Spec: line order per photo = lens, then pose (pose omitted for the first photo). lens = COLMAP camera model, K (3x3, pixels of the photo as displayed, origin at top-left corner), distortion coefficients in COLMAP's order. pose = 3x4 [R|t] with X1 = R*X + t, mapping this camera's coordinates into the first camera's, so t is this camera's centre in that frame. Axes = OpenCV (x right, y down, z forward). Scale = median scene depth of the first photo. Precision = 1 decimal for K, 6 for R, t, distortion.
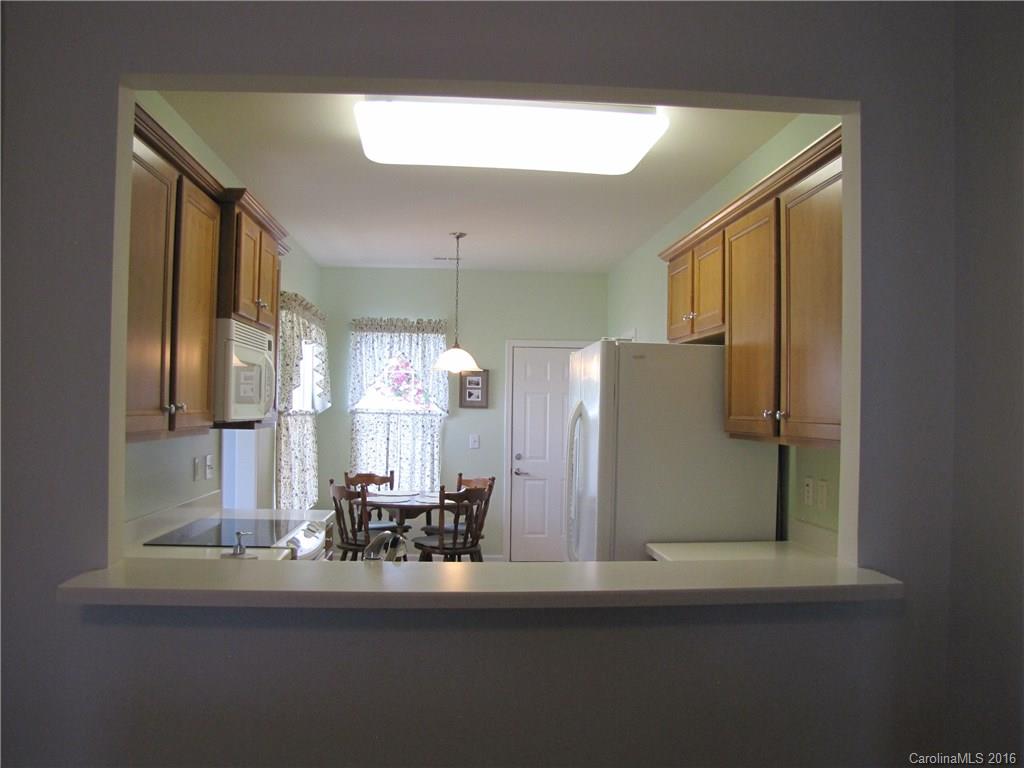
lens RADIAL K [[858.2, 0, 510.9], [0, 858.2, 399.8], [0, 0, 1]] dist [-0.189712, 0.169241]
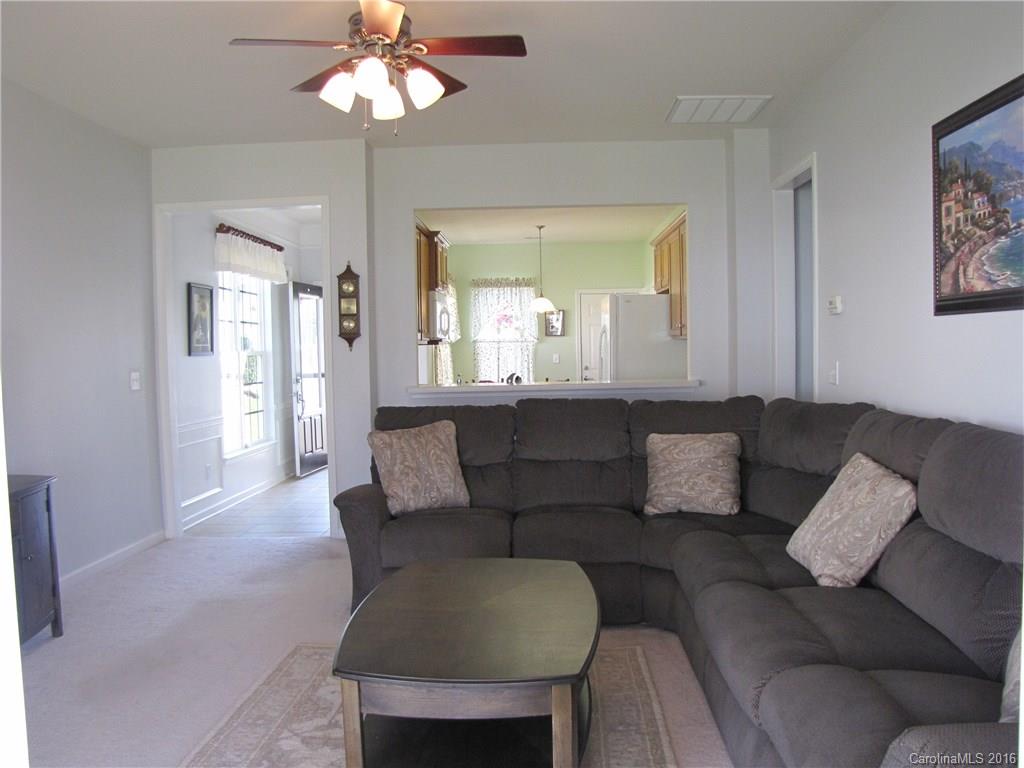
lens RADIAL K [[858.2, 0, 510.9], [0, 858.2, 399.8], [0, 0, 1]] dist [-0.189712, 0.169241]
pose [[0.993858, -0.025905, -0.107591, 0.038388], [0.033237, 0.997204, 0.066925, 0.018154], [0.105556, -0.070090, 0.991940, -0.502454]]
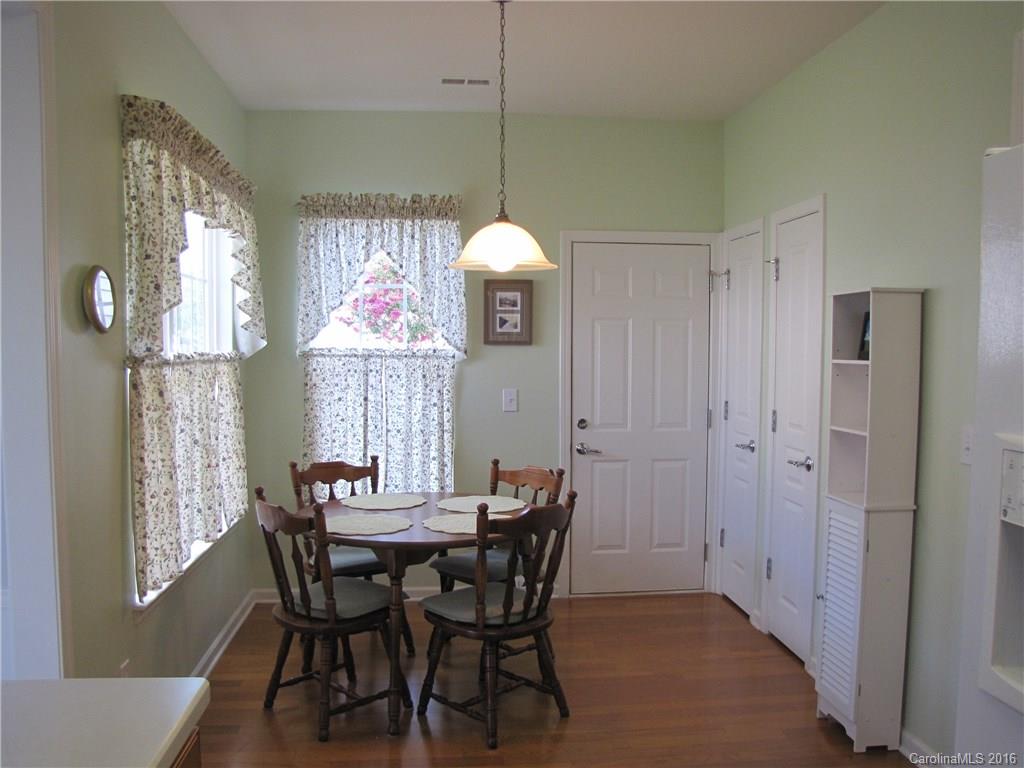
lens RADIAL K [[858.2, 0, 510.9], [0, 858.2, 399.8], [0, 0, 1]] dist [-0.189712, 0.169241]
pose [[0.999477, -0.015473, 0.028408, -0.060360], [0.013390, 0.997307, 0.072104, 0.005082], [-0.029447, -0.071686, 0.996992, 0.408710]]
